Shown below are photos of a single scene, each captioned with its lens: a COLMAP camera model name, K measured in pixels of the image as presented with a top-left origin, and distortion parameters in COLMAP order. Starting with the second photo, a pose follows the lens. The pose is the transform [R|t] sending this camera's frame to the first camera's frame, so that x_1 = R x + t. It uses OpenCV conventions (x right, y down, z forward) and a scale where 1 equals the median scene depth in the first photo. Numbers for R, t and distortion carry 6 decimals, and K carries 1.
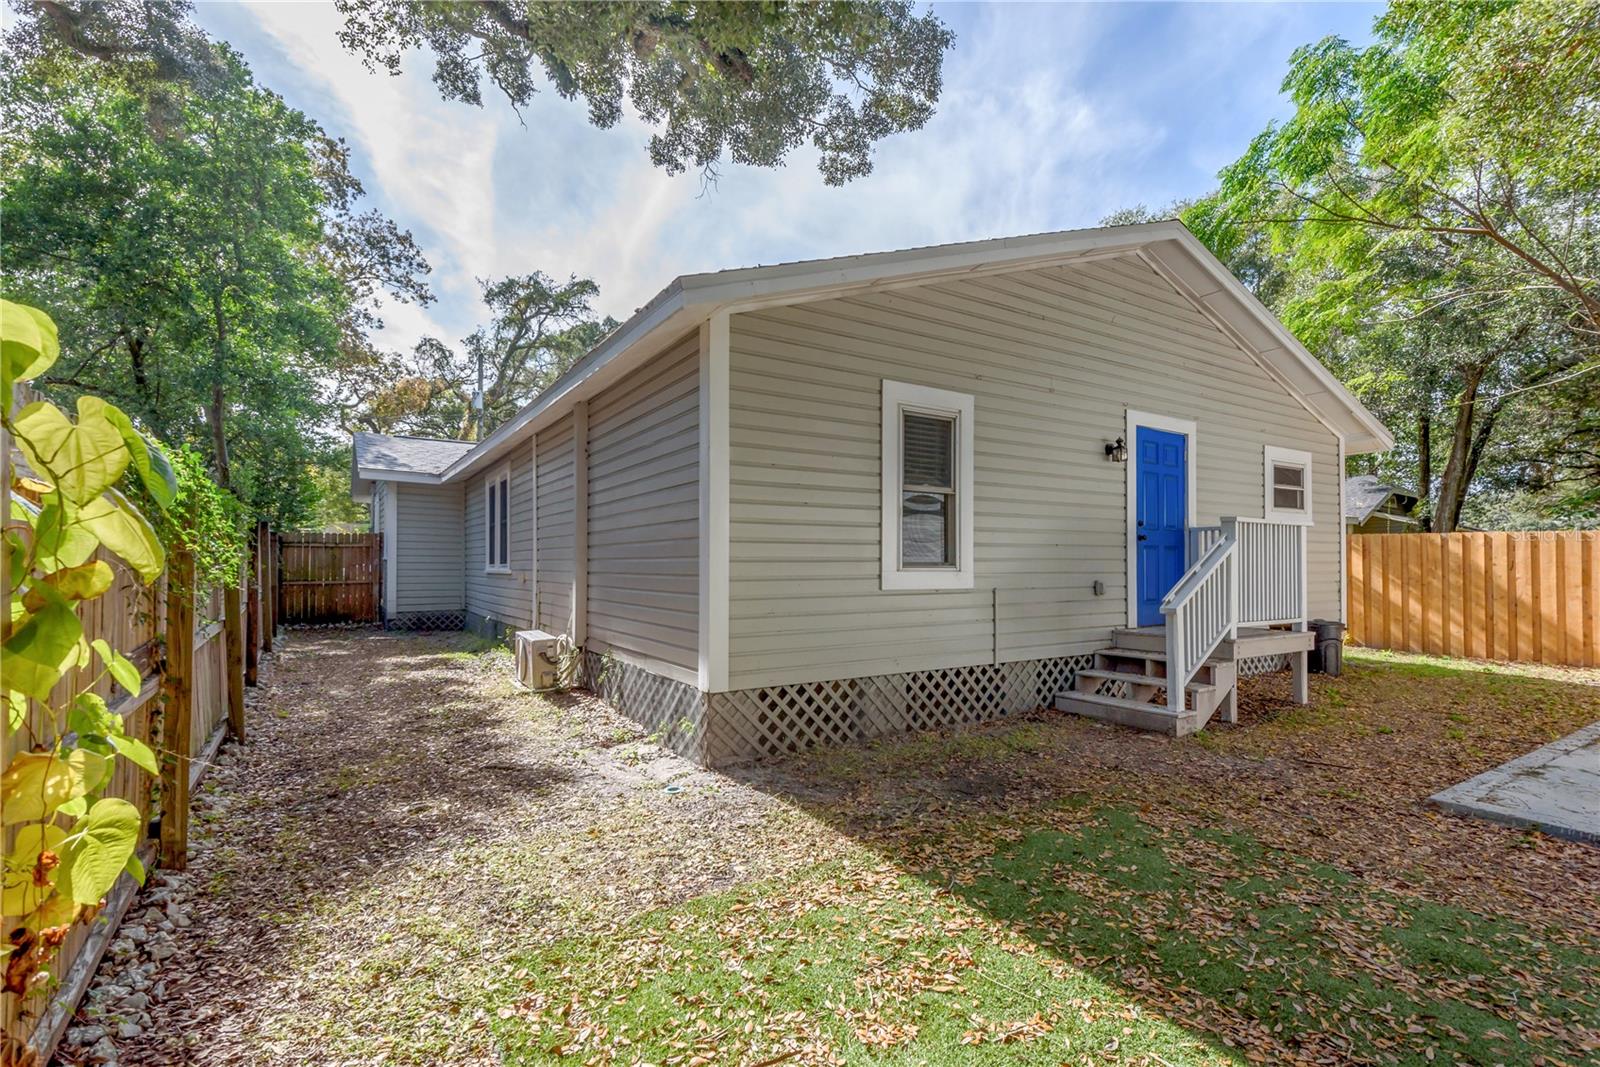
lens RADIAL K [[726.3, 0, 835.1], [0, 726.3, 559.8], [0, 0, 1]] dist [0.028272, -0.012831]
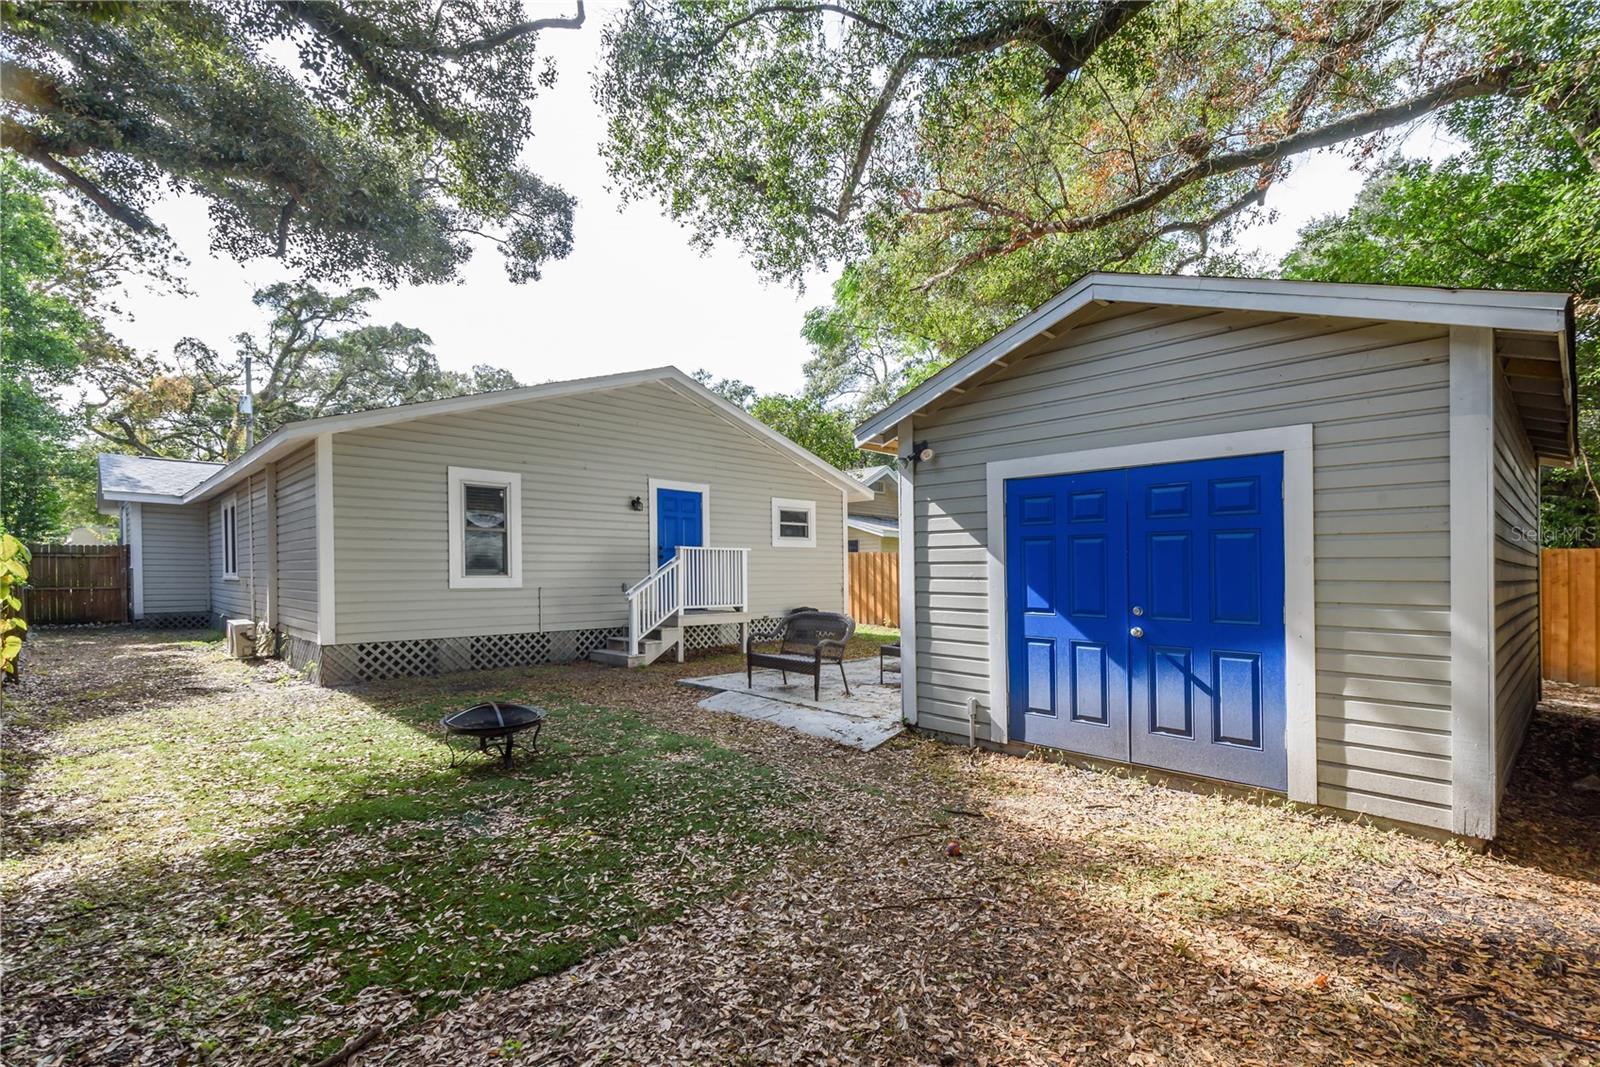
lens RADIAL K [[726.3, 0, 810.8], [0, 726.3, 587.0], [0, 0, 1]] dist [0.028272, -0.012831]
pose [[0.983935, -0.005588, 0.178441, 0.302678], [0.000232, 0.999549, 0.030021, -0.007181], [-0.178528, -0.029498, 0.983493, -0.436642]]
